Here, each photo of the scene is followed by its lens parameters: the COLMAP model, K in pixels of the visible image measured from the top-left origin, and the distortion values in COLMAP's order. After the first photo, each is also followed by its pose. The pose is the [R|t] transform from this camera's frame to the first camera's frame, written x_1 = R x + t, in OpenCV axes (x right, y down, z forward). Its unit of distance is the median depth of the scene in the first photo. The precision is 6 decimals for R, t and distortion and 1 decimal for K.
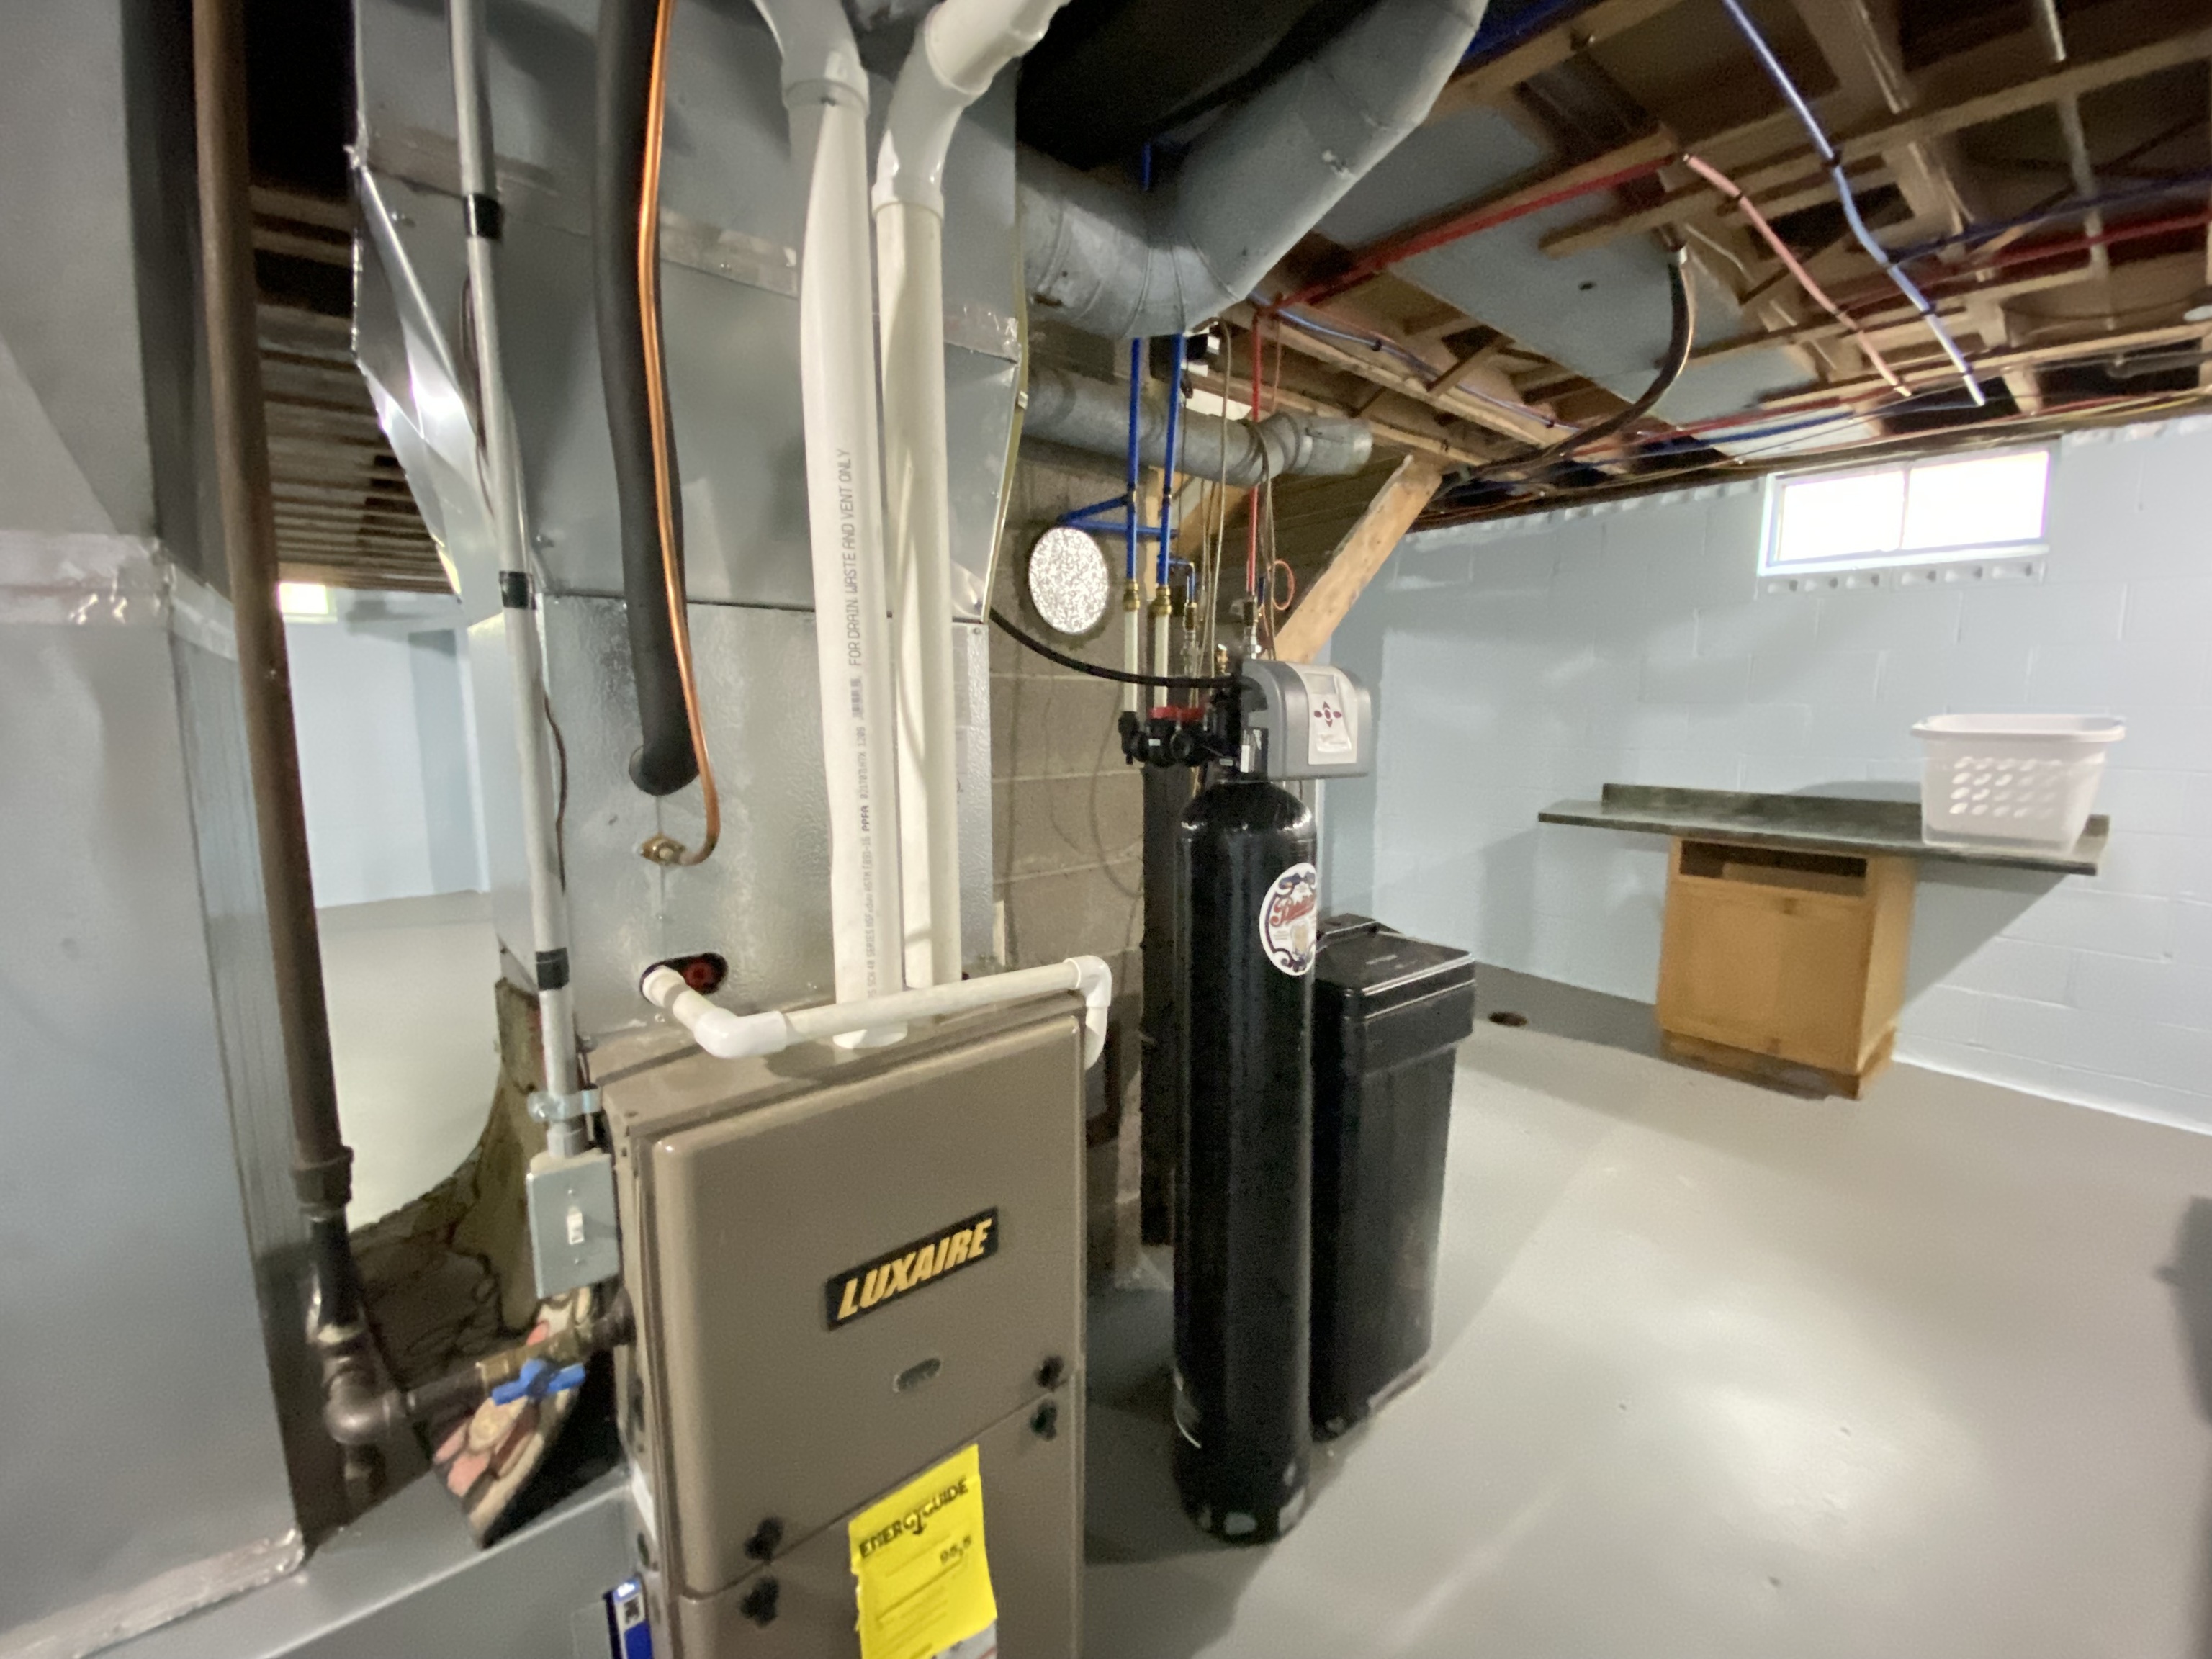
lens RADIAL K [[895.3, 0, 1114.6], [0, 895.3, 833.2], [0, 0, 1]] dist [0.019425, -0.019657]
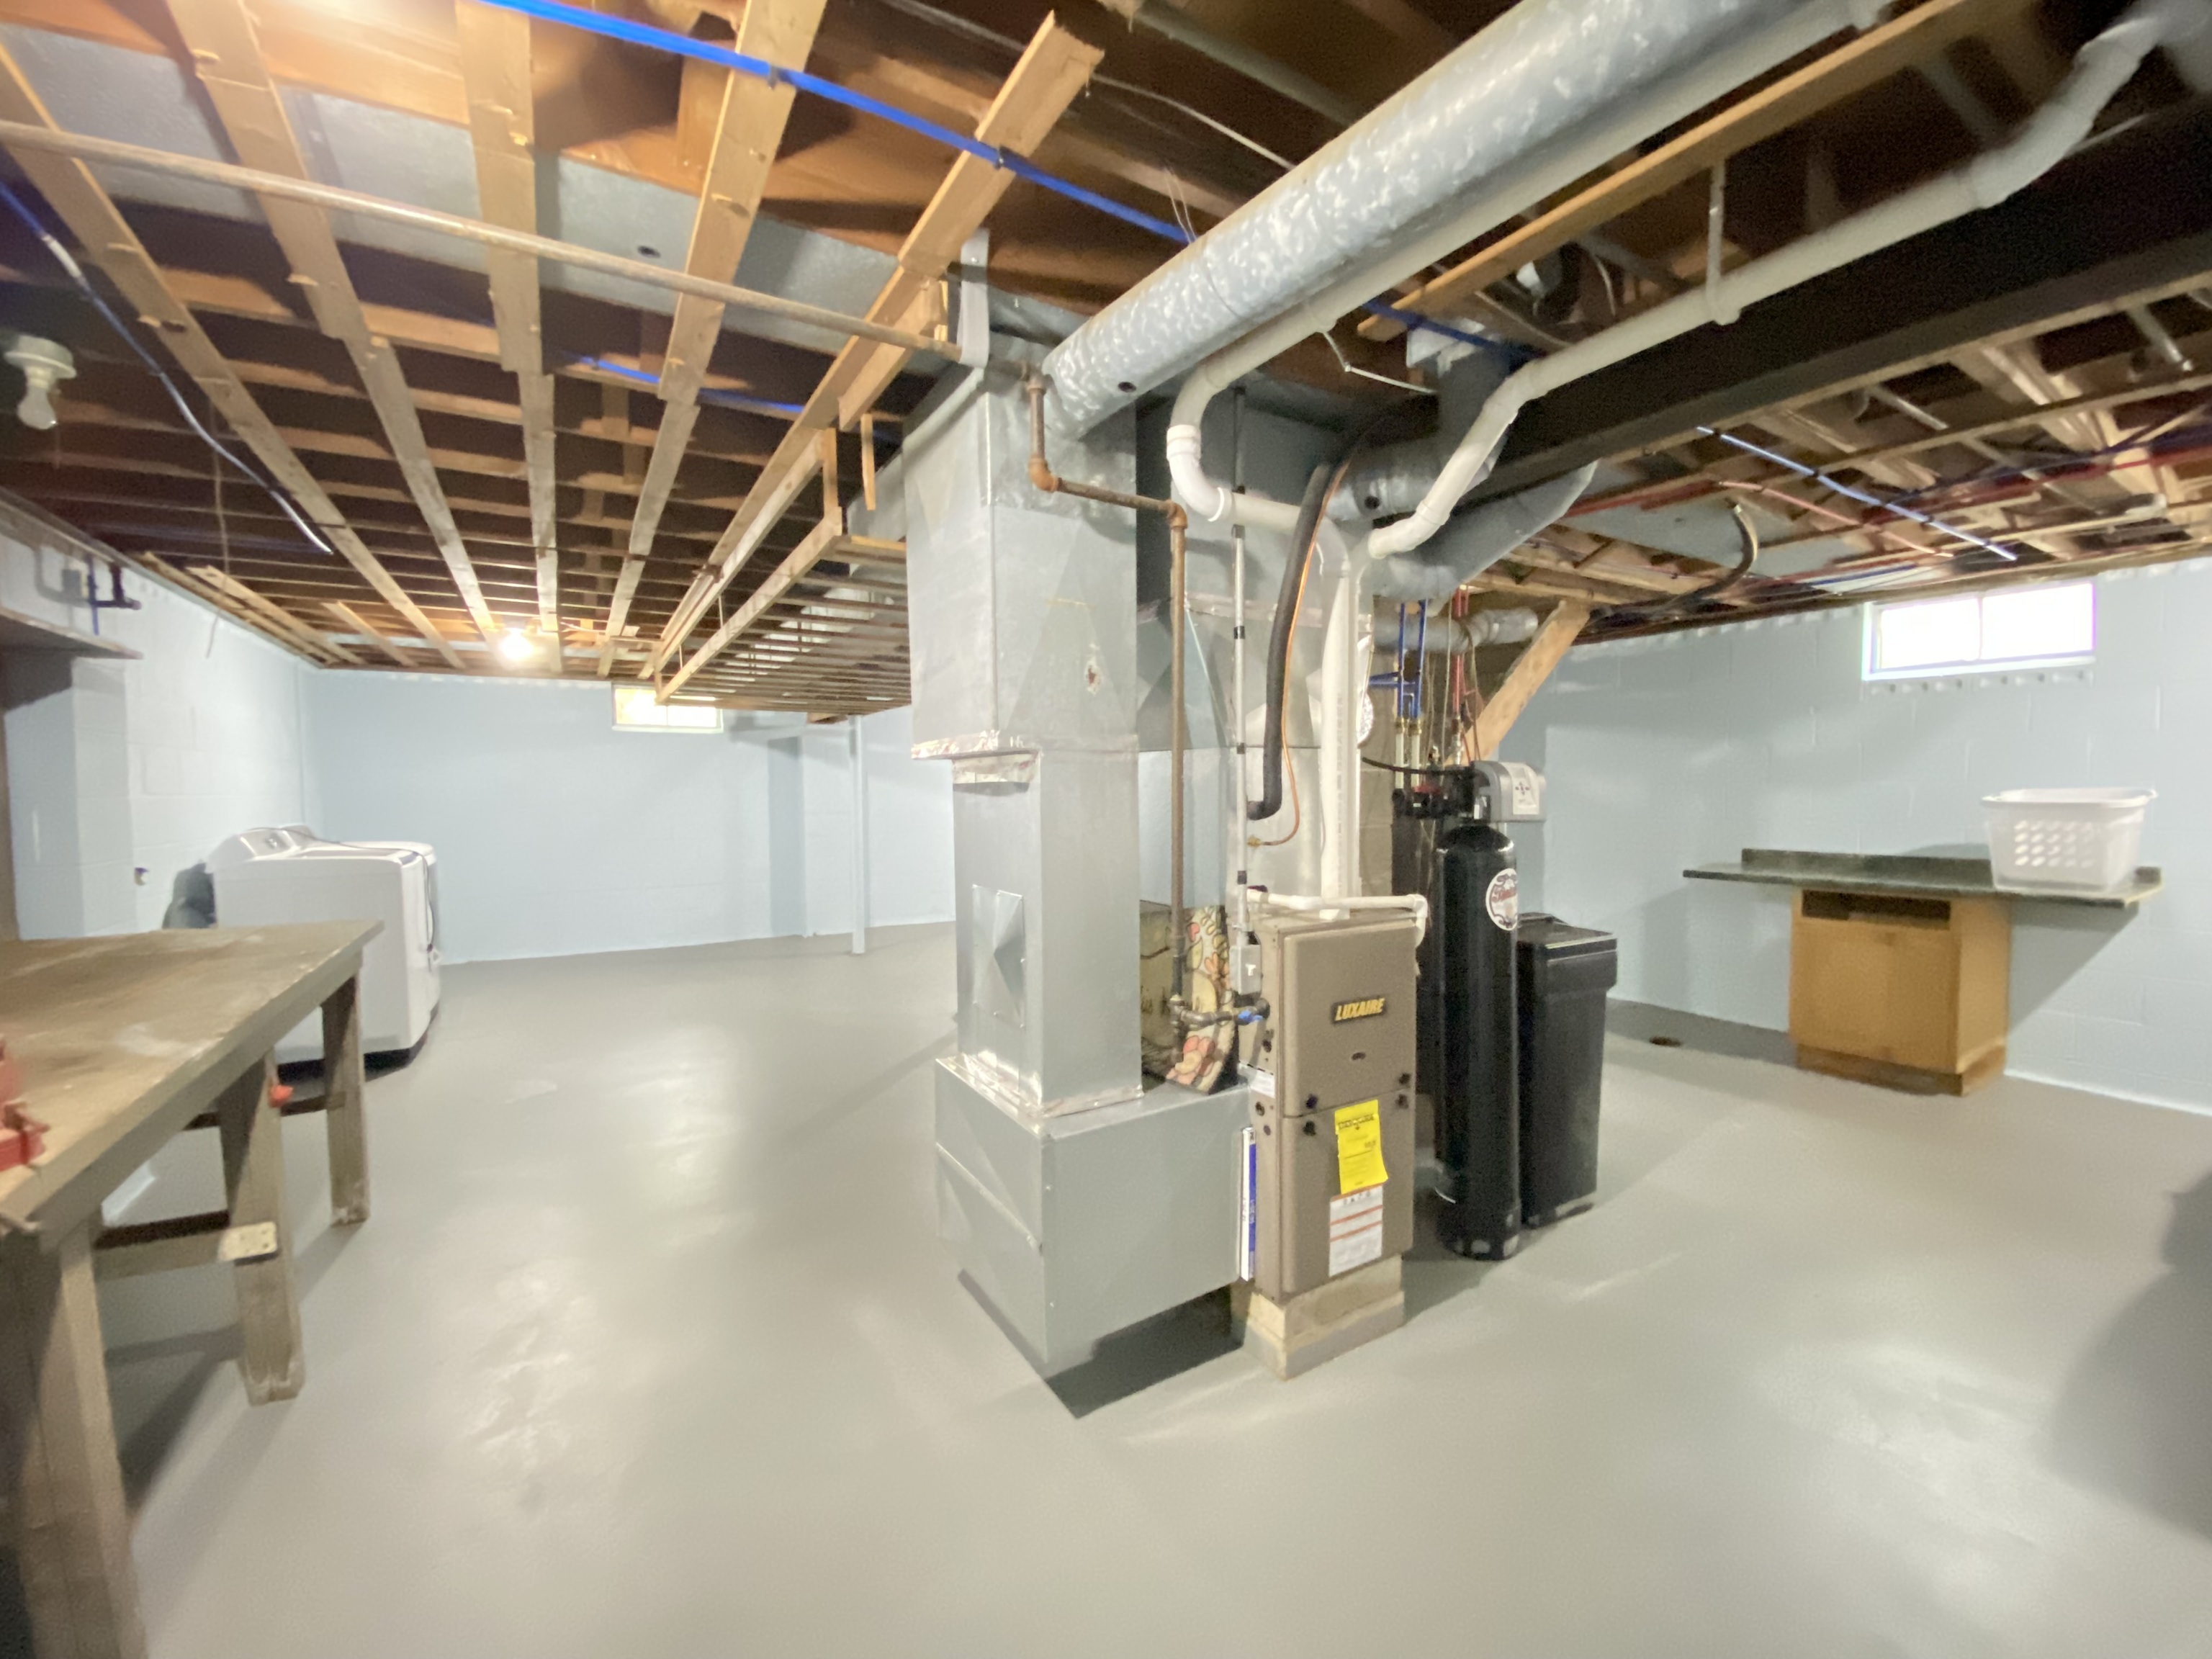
lens RADIAL K [[898.0, 0, 1106.0], [0, 898.0, 829.5], [0, 0, 1]] dist [0.010293, -0.018037]
pose [[0.986626, -0.000789, -0.163001, -0.146371], [-0.015474, 0.995019, -0.098477, 0.071177], [0.162267, 0.099682, 0.981699, -0.457515]]
